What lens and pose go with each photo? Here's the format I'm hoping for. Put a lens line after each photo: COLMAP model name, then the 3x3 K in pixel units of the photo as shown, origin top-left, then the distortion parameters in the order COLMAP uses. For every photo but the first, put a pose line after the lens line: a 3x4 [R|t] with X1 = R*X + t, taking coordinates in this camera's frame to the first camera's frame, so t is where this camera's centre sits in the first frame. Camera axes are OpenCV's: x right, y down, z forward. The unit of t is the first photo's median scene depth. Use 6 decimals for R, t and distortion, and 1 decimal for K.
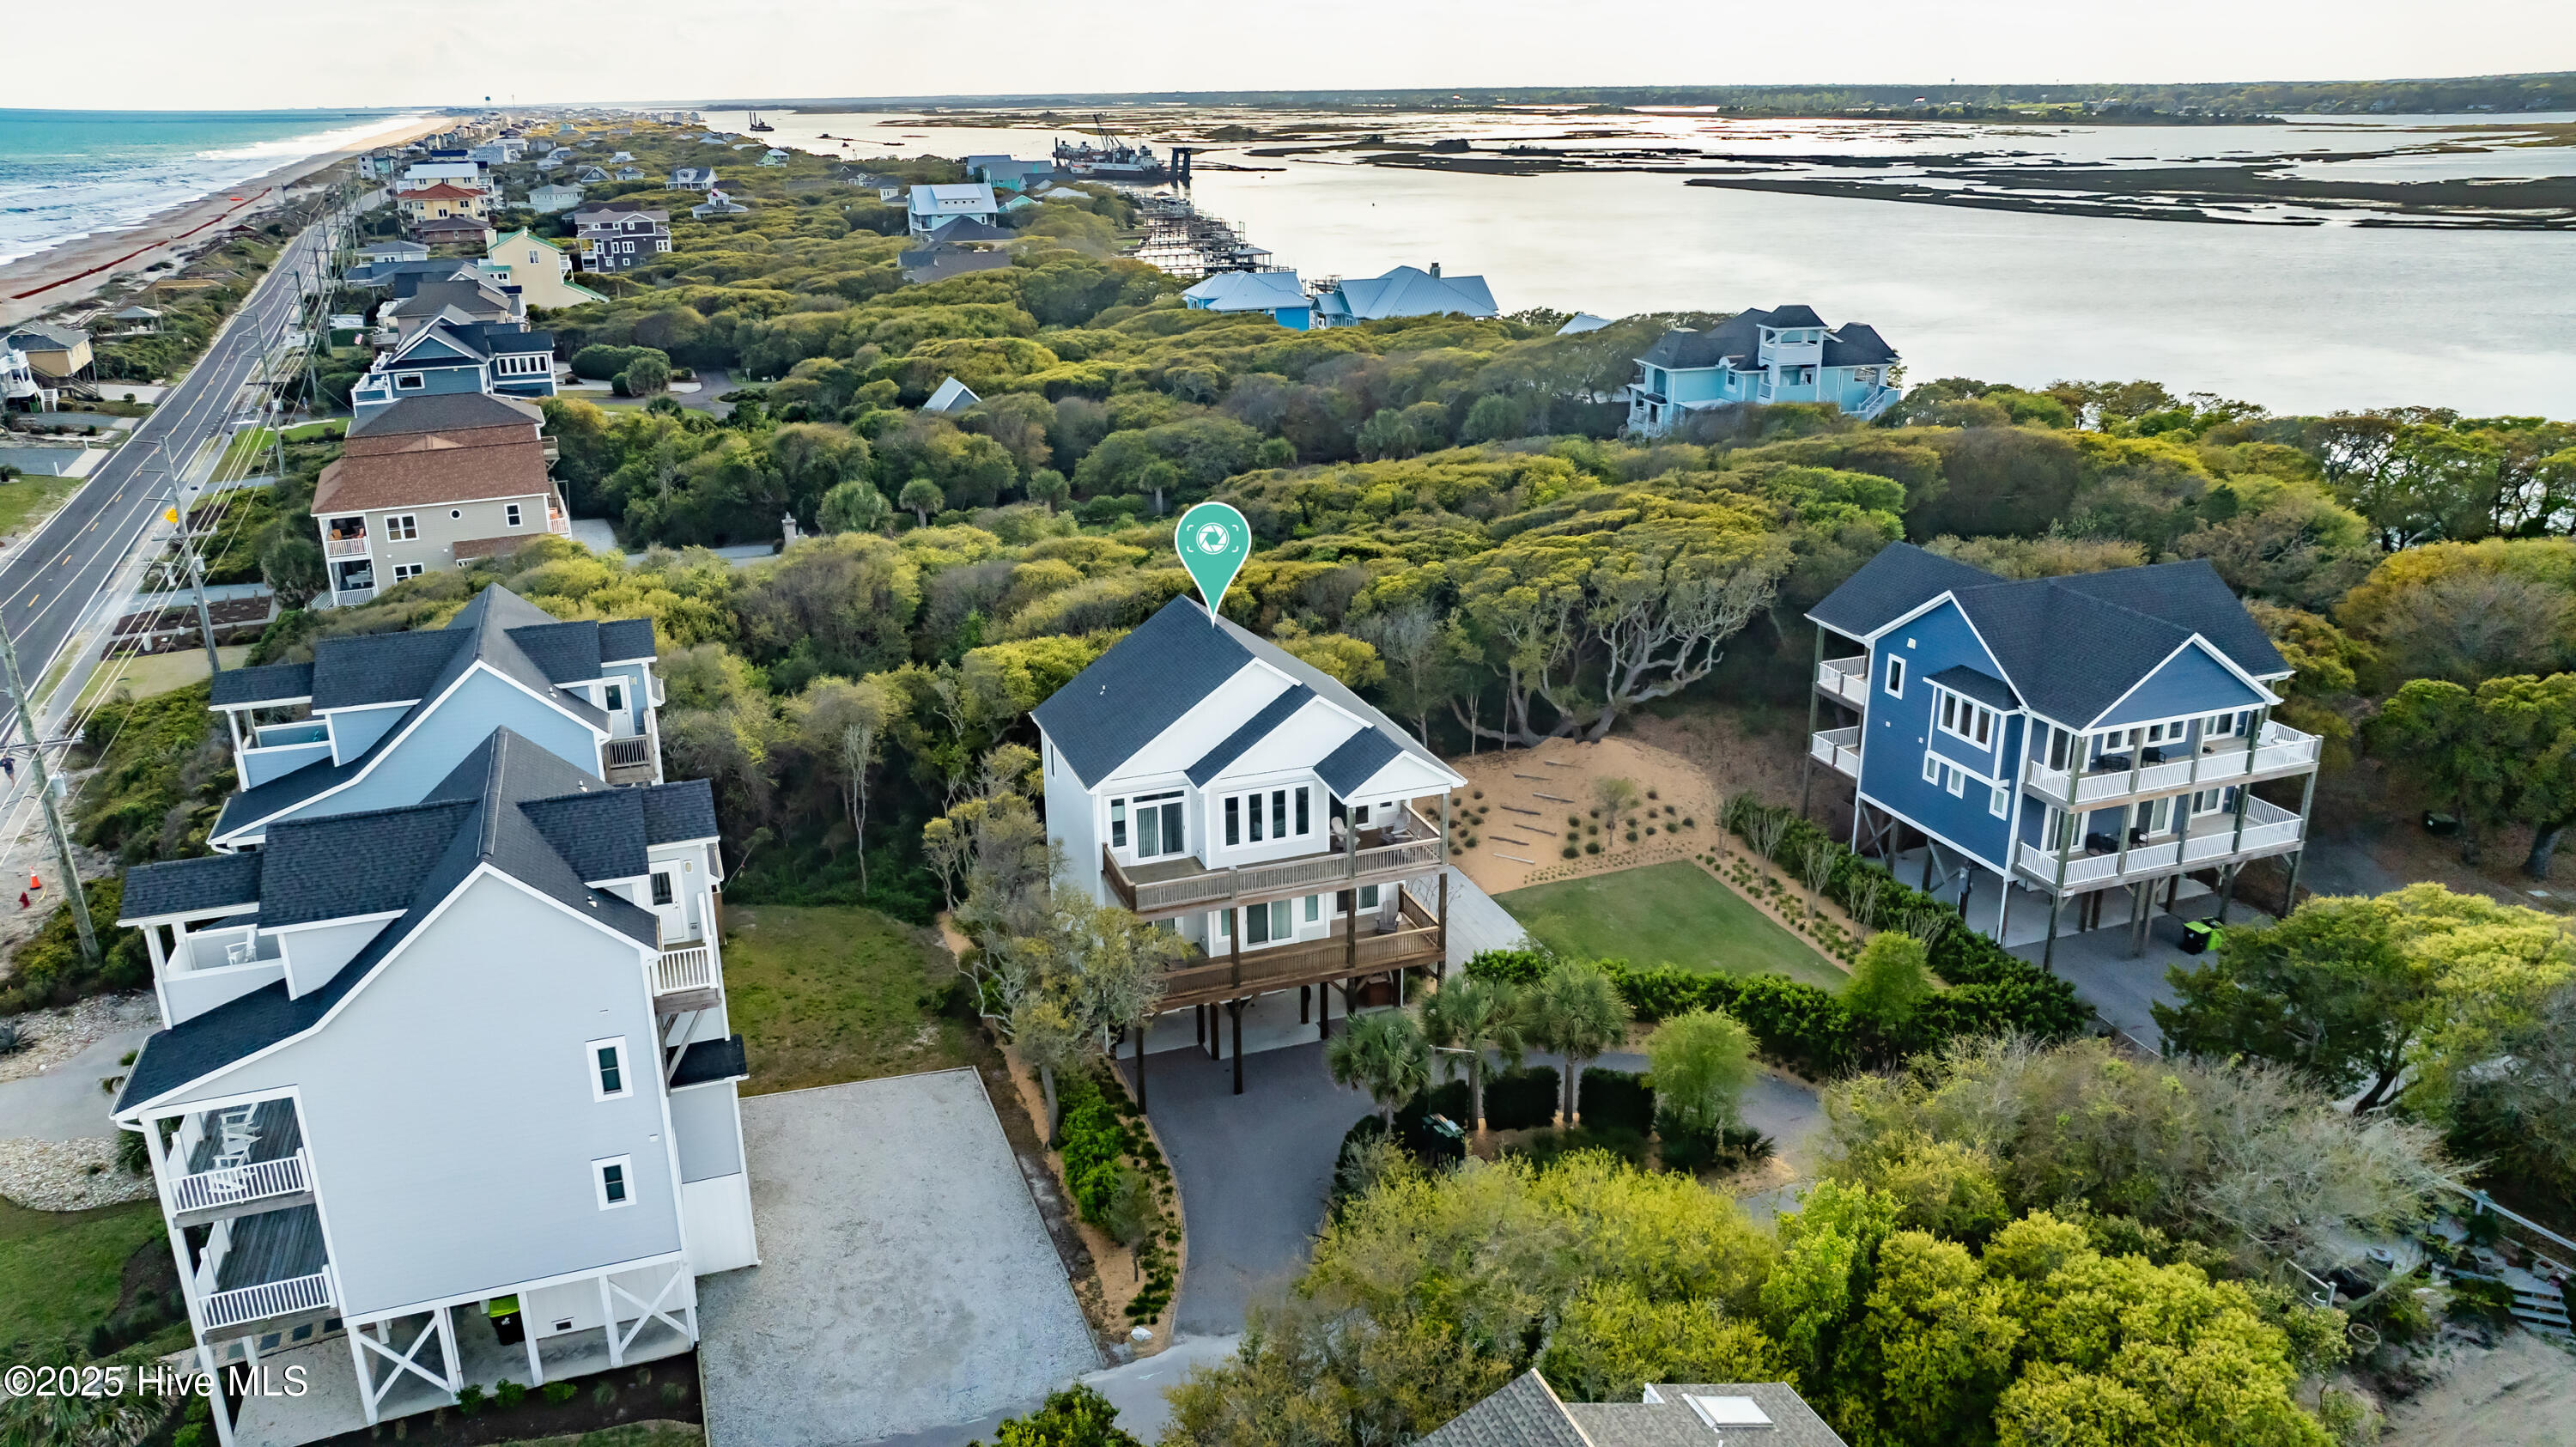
lens RADIAL K [[1818.9, 0, 1289.1], [0, 1818.9, 706.9], [0, 0, 1]] dist [-0.024389, 0.013714]
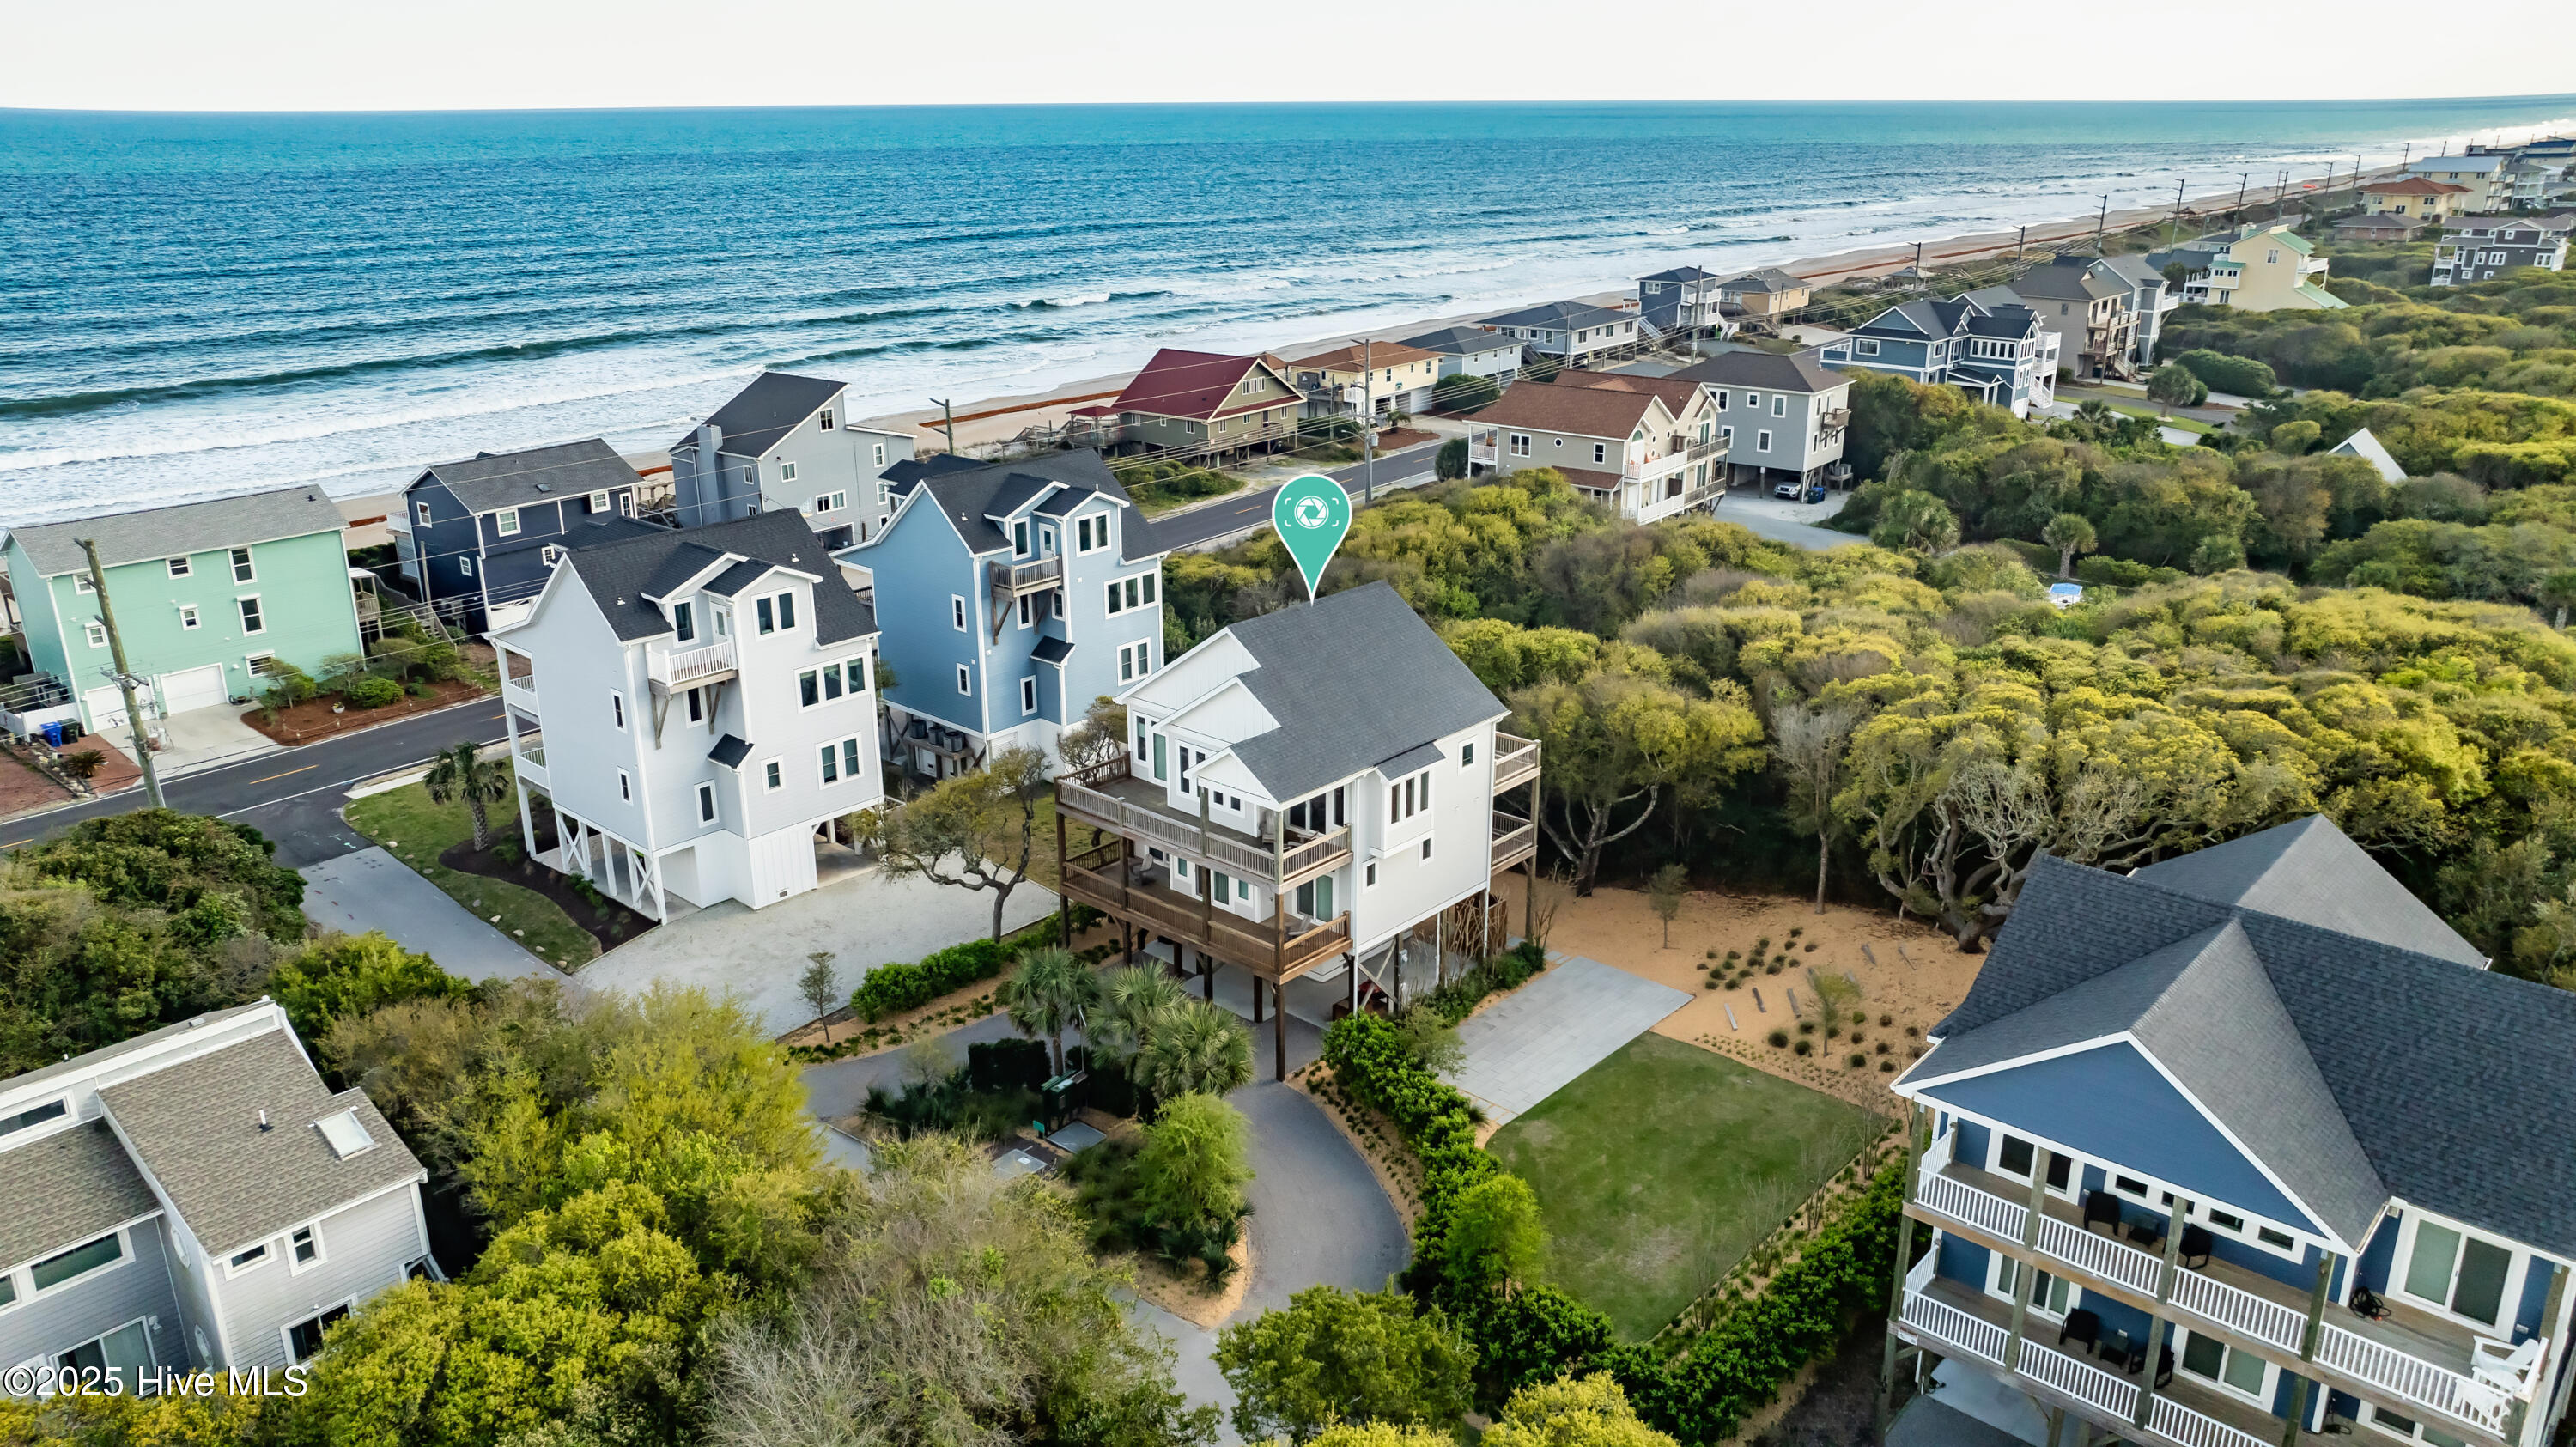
lens RADIAL K [[1818.9, 0, 1286.9], [0, 1818.9, 711.1], [0, 0, 1]] dist [-0.024389, 0.013714]
pose [[0.463607, 0.291580, -0.836690, 0.692423], [-0.284195, 0.943344, 0.171277, -0.133440], [0.839227, 0.158378, 0.520206, 0.388114]]
